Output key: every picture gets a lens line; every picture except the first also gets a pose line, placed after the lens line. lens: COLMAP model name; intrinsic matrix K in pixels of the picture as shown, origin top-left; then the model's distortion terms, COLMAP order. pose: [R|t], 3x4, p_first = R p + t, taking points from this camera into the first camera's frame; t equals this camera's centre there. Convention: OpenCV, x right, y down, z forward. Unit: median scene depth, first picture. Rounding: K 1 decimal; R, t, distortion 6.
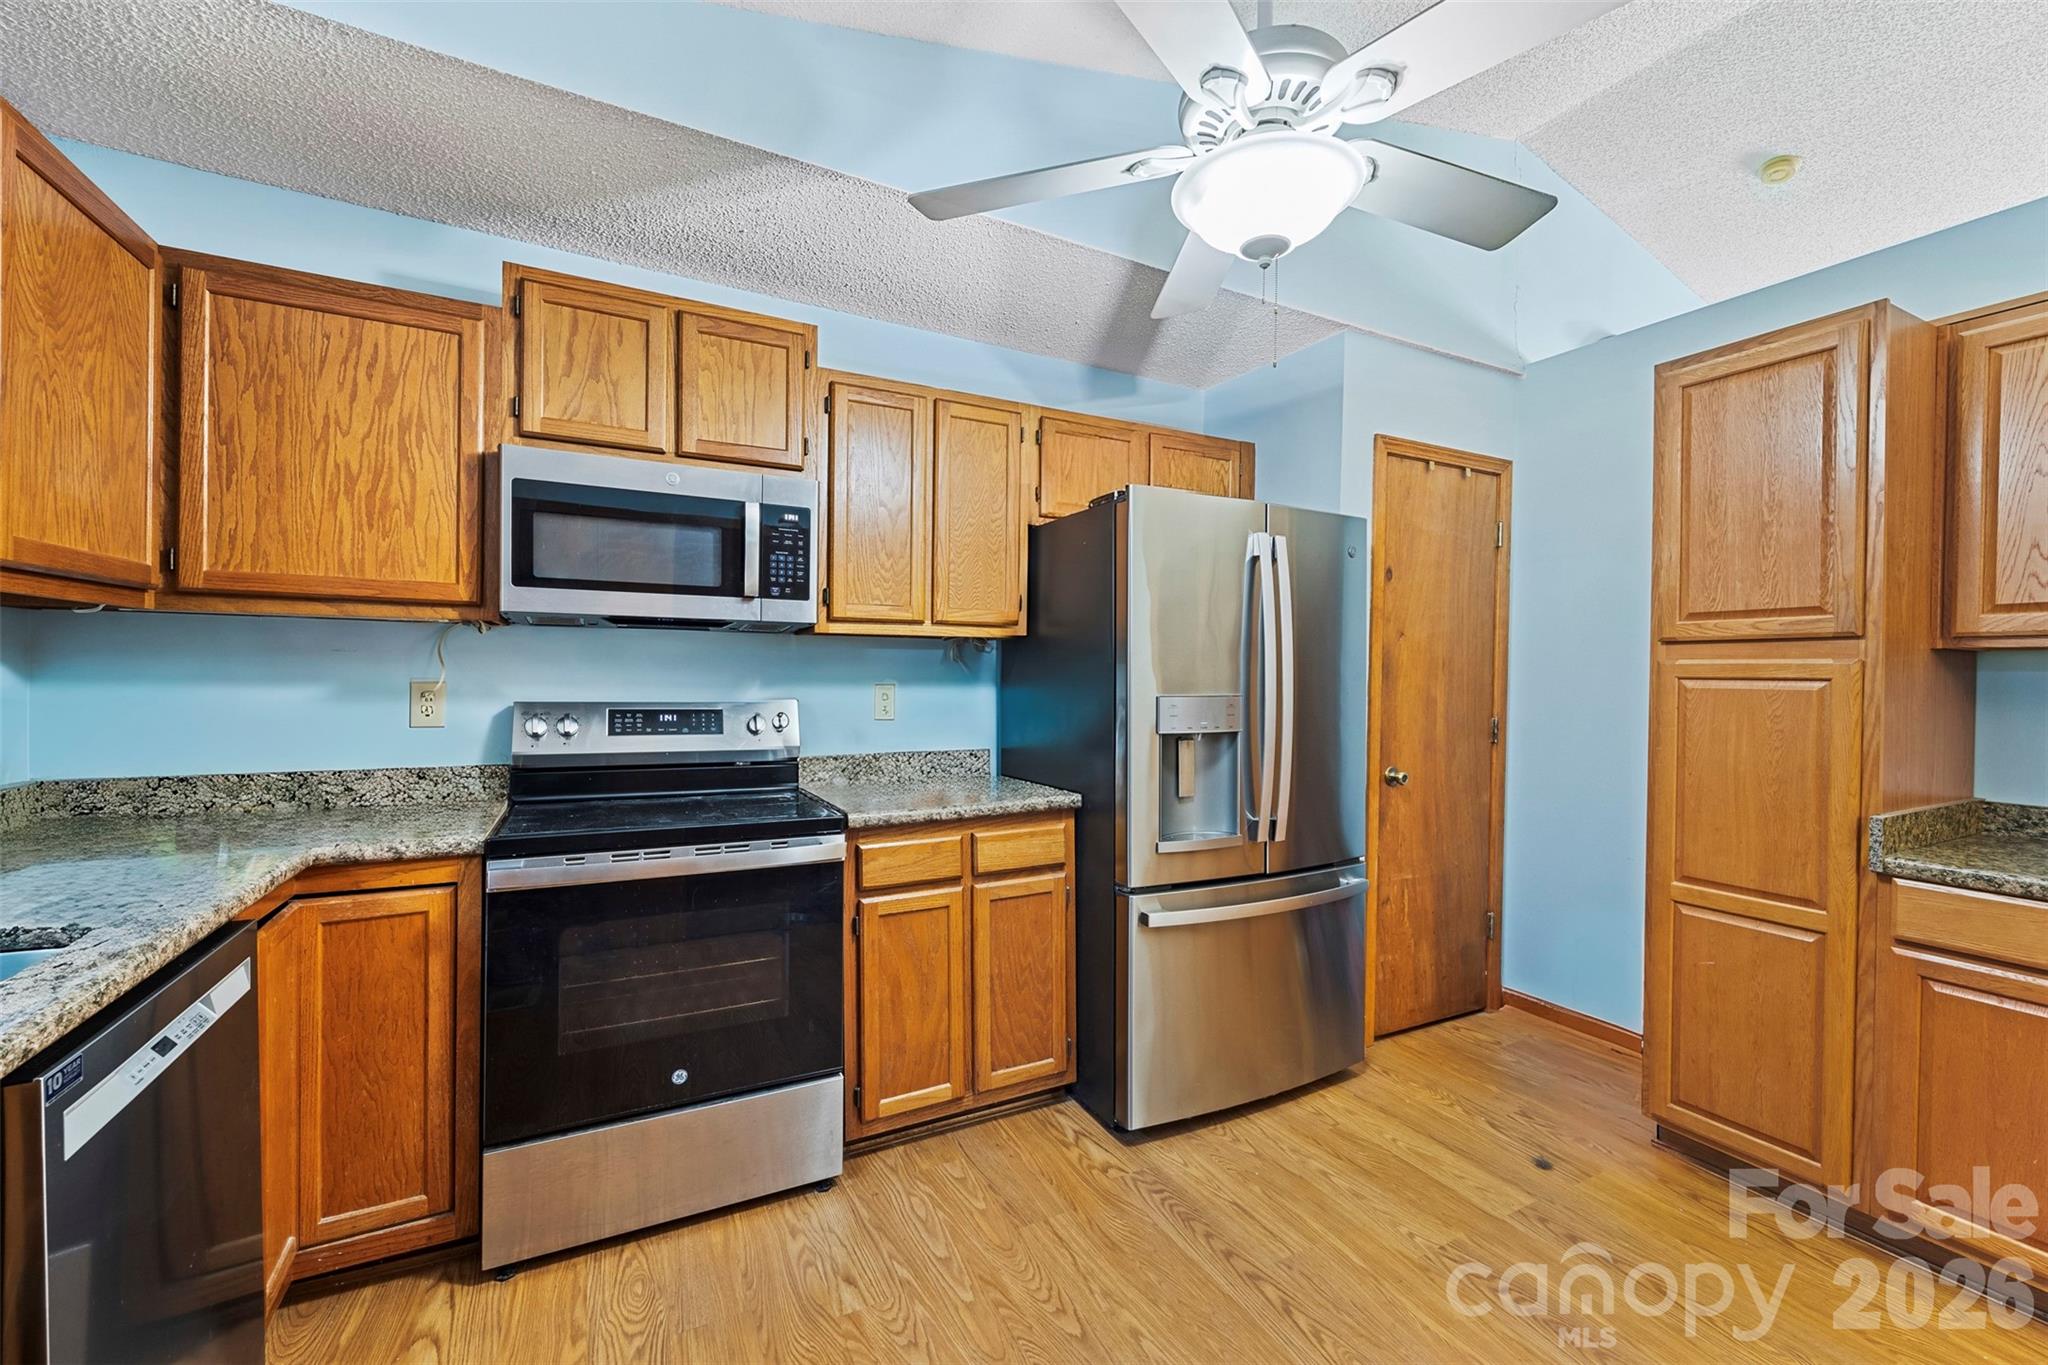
lens RADIAL K [[833.7, 0, 1037.5], [0, 833.7, 680.3], [0, 0, 1]] dist [0.004449, -0.000672]
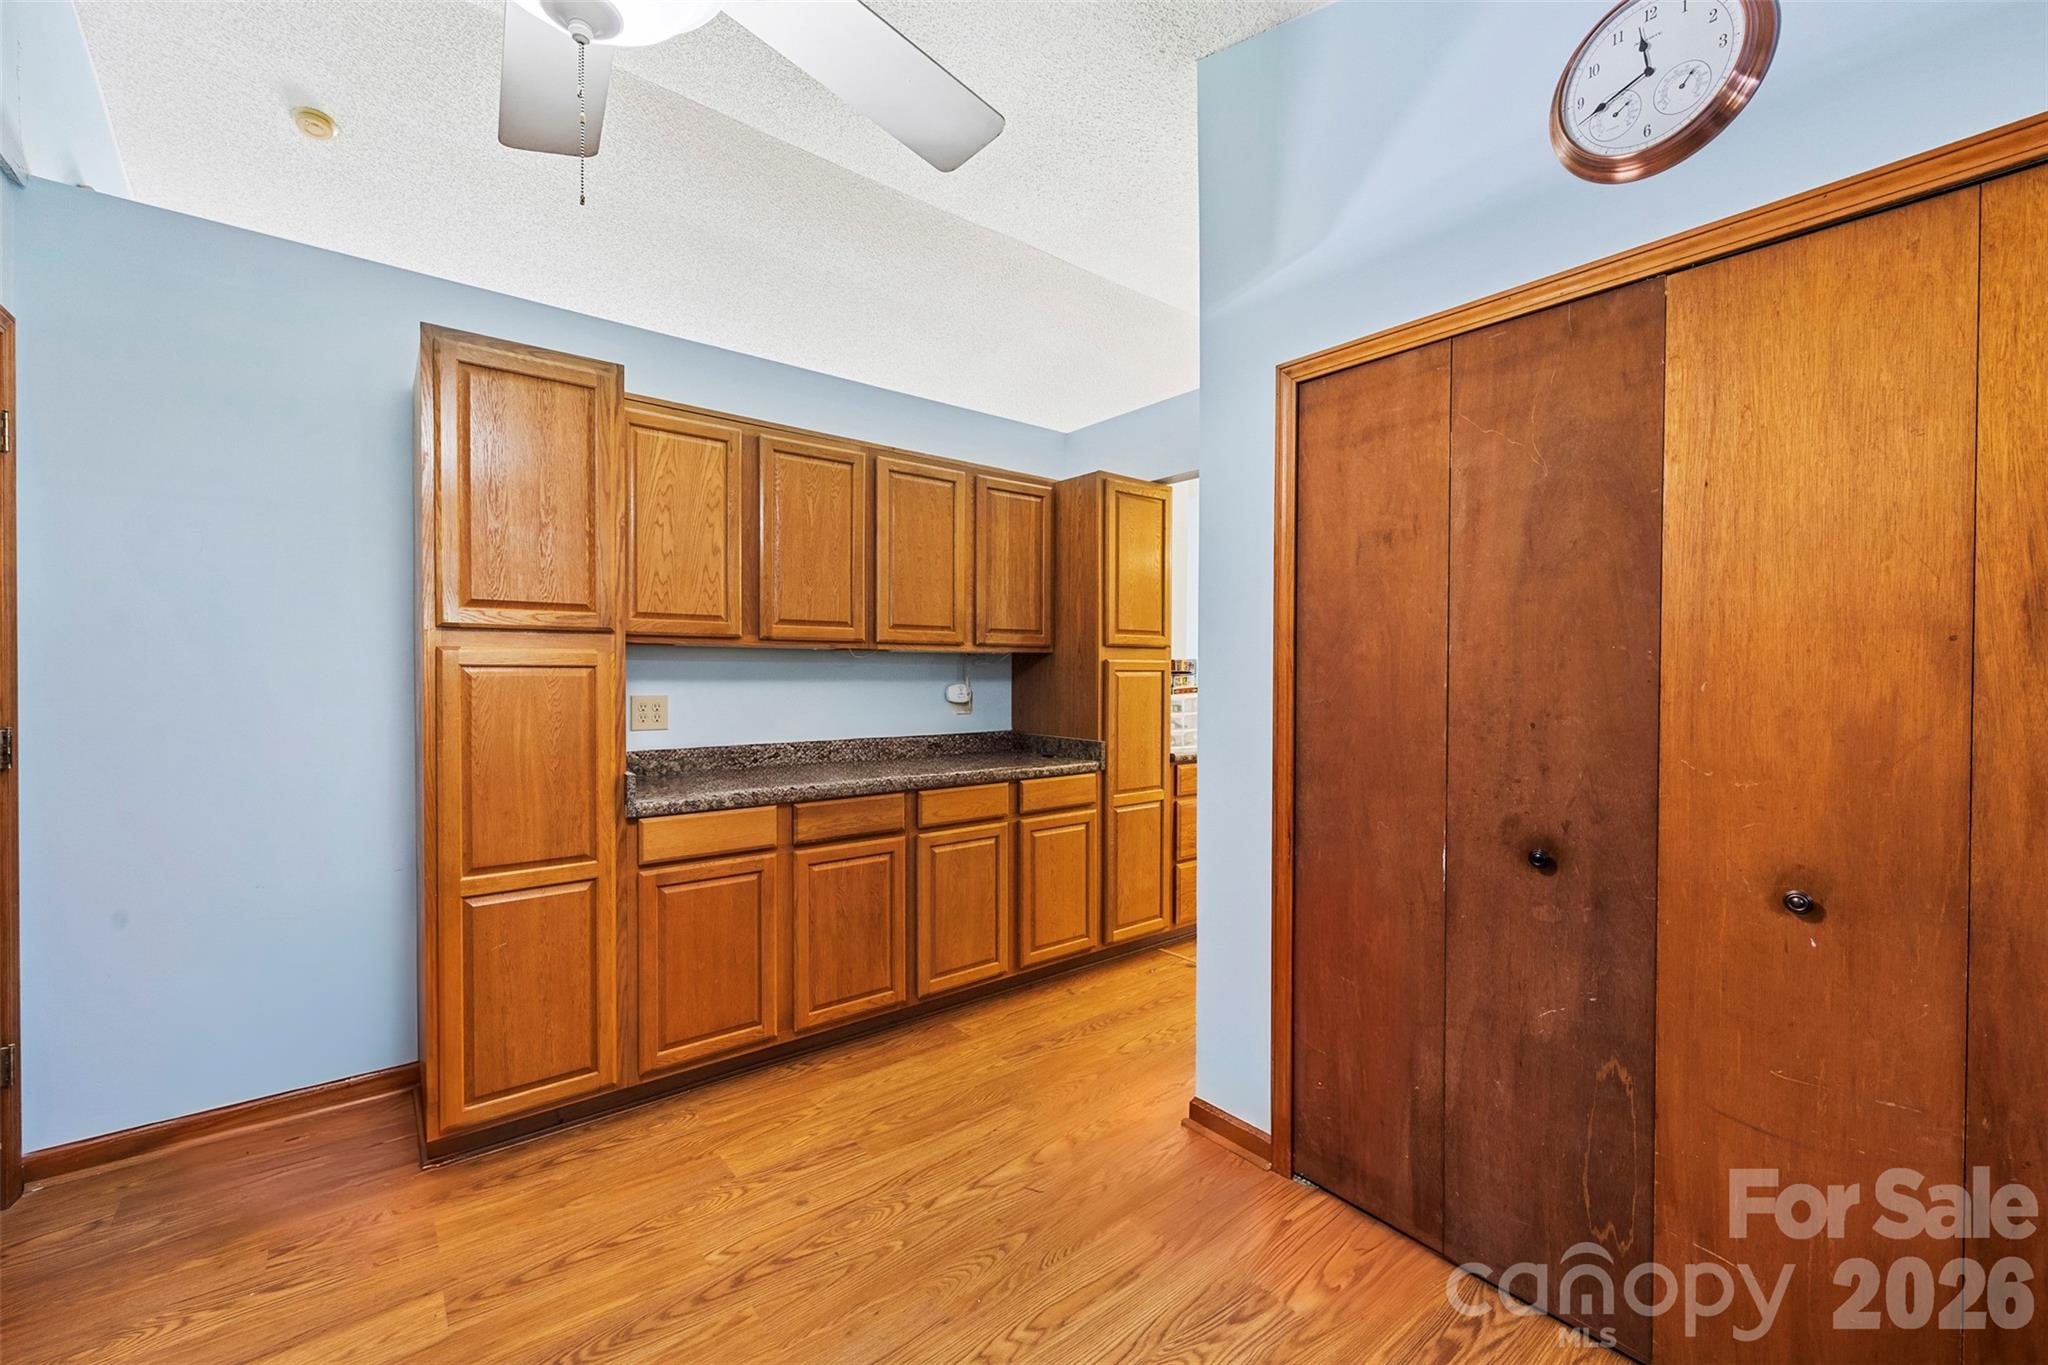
lens RADIAL K [[833.7, 0, 1043.9], [0, 833.7, 682.0], [0, 0, 1]] dist [0.004449, -0.000672]
pose [[-0.218299, -0.025098, 0.975559, -0.795762], [-0.002694, 0.999681, 0.025116, -0.024724], [-0.975878, 0.002855, -0.218297, 1.404815]]
